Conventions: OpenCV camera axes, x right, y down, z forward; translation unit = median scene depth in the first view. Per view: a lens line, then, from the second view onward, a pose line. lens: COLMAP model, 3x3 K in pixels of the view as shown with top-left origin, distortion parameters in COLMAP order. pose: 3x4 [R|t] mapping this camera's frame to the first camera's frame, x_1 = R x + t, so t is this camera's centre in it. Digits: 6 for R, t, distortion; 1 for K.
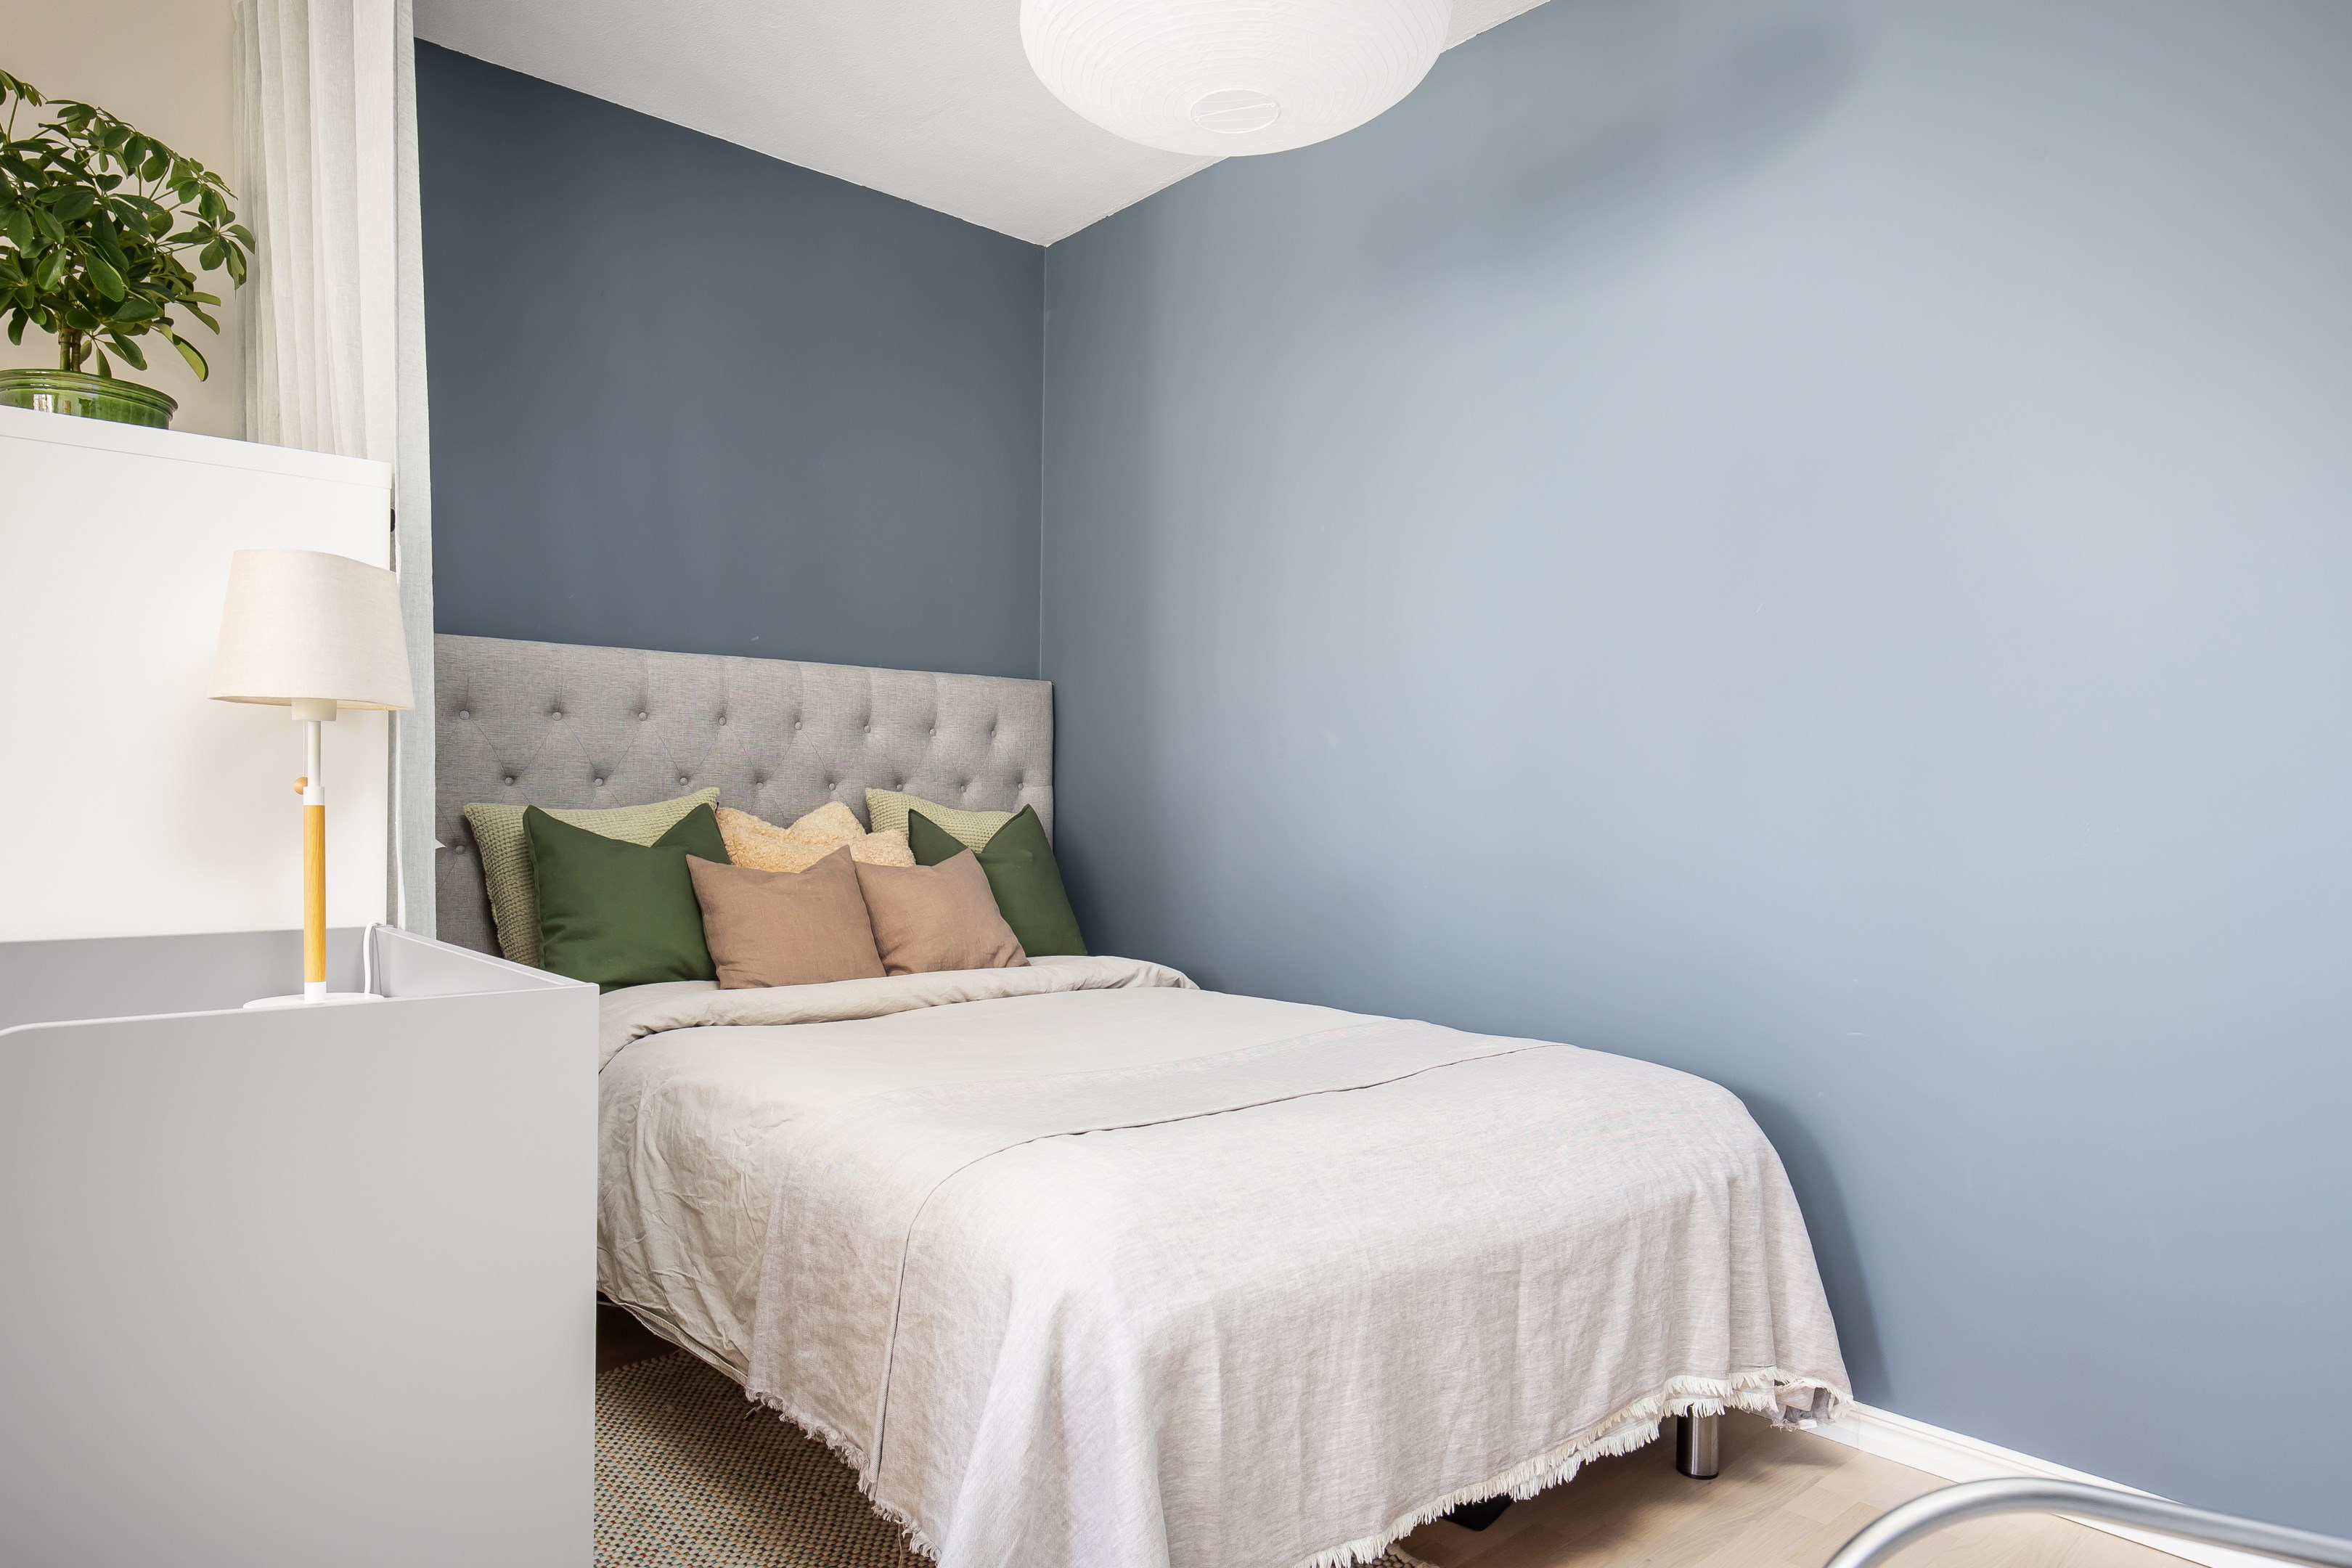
lens RADIAL K [[1437.4, 0, 1178.5], [0, 1437.4, 802.5], [0, 0, 1]] dist [0.004711, -0.001605]
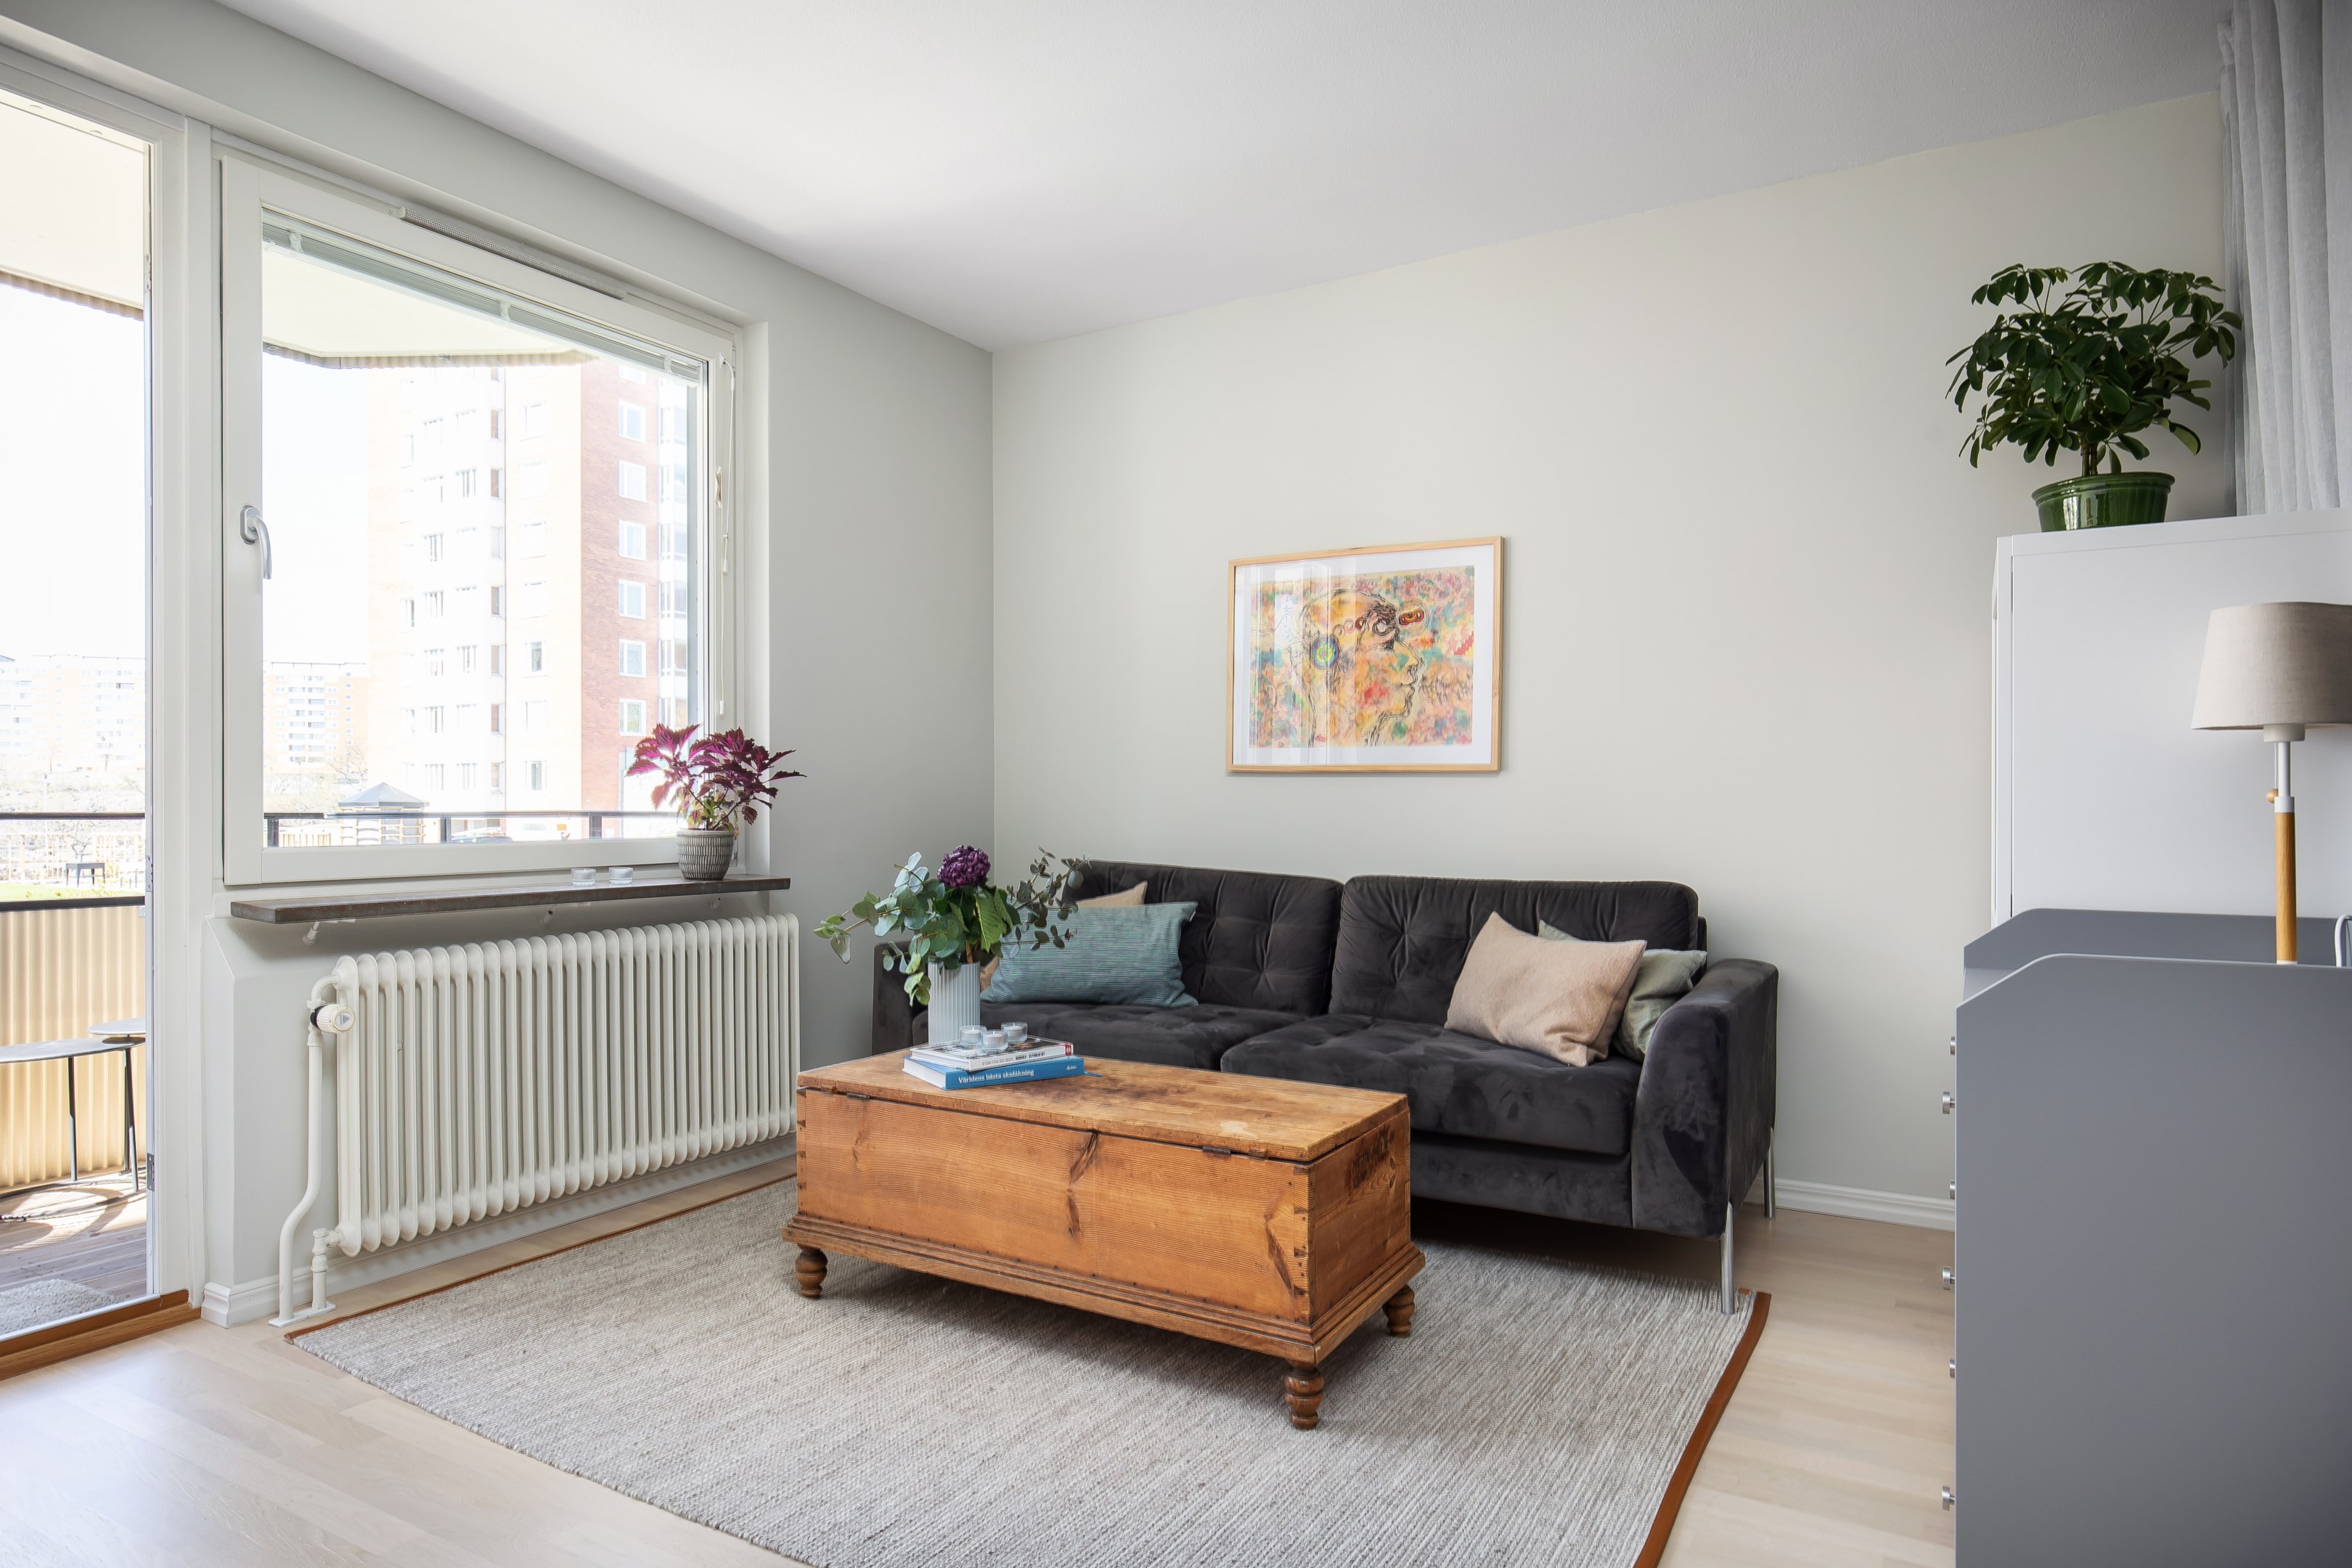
lens RADIAL K [[1376.2, 0, 1177.3], [0, 1376.2, 801.3], [0, 0, 1]] dist [-0.003236, -0.000233]
pose [[0.321071, -0.008061, -0.947021, 0.126262], [-0.002076, 0.999955, -0.009215, 0.003601], [0.947053, 0.004925, 0.321040, -0.160300]]
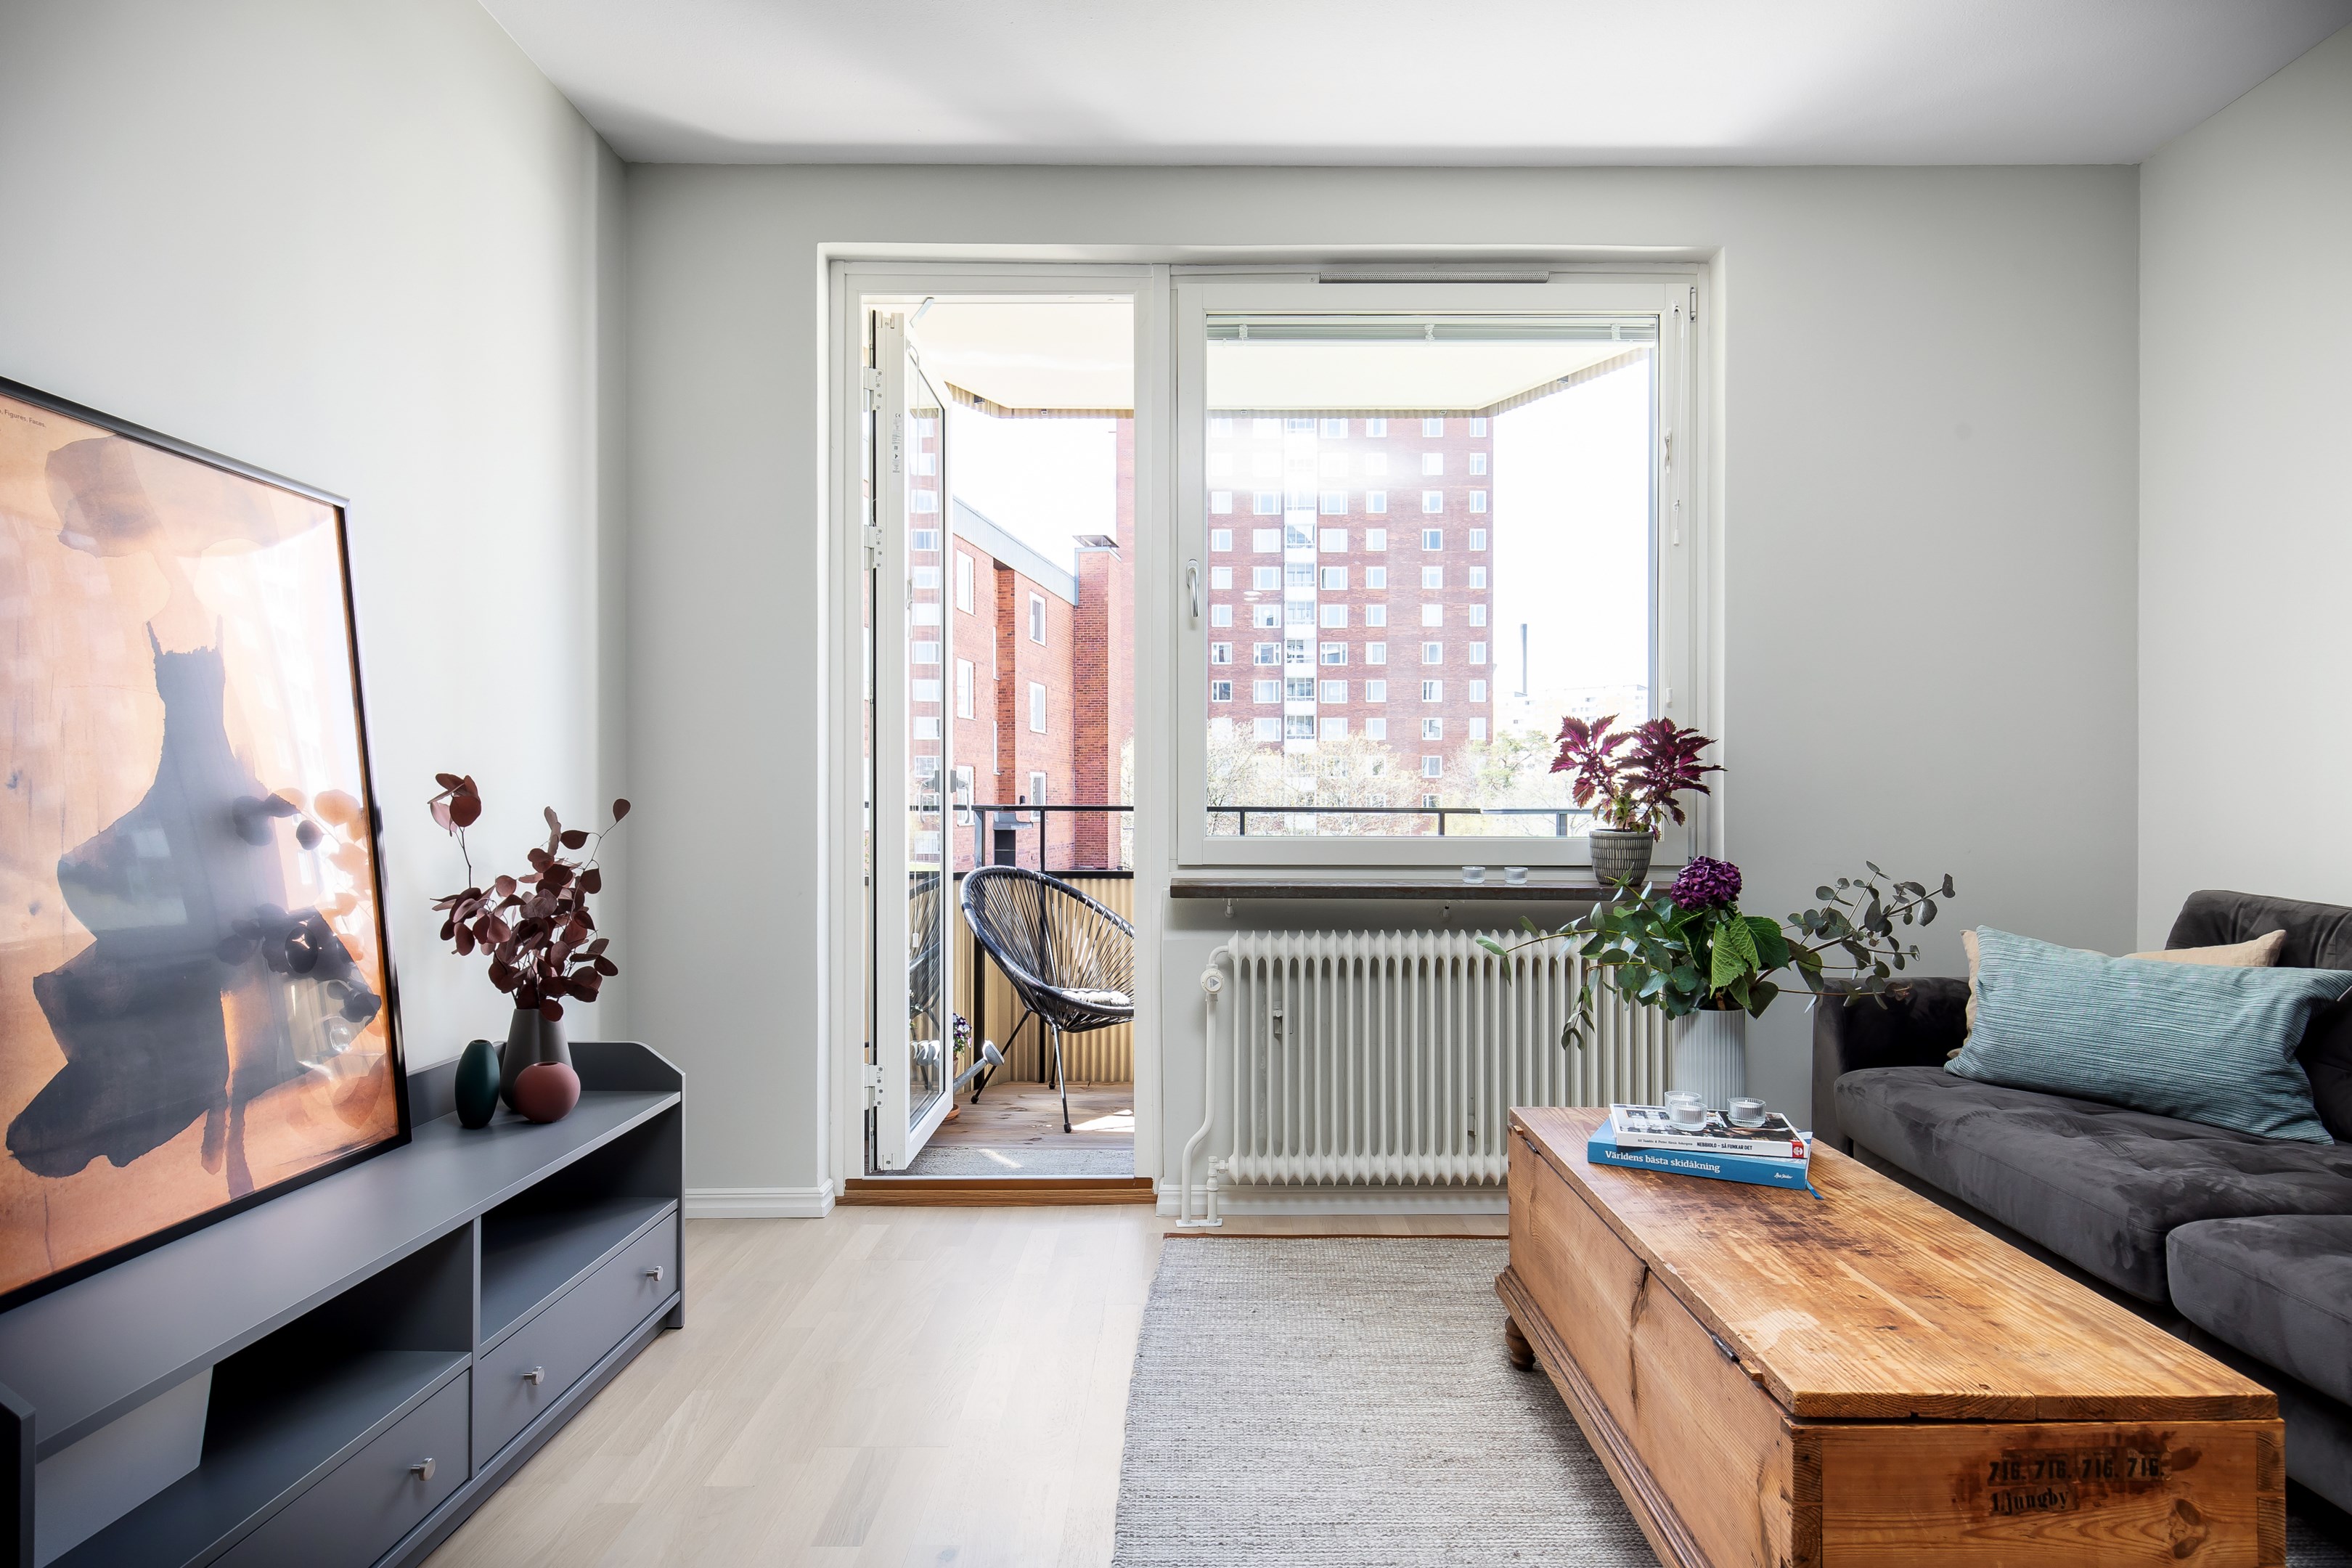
lens RADIAL K [[1328.4, 0, 1181.8], [0, 1328.4, 802.1], [0, 0, 1]] dist [0.001296, -0.000266]
pose [[-0.658928, -0.007390, -0.752170, -0.184168], [-0.010829, 0.999941, -0.000337, -0.000965], [0.752128, 0.007923, -0.658969, 0.400672]]
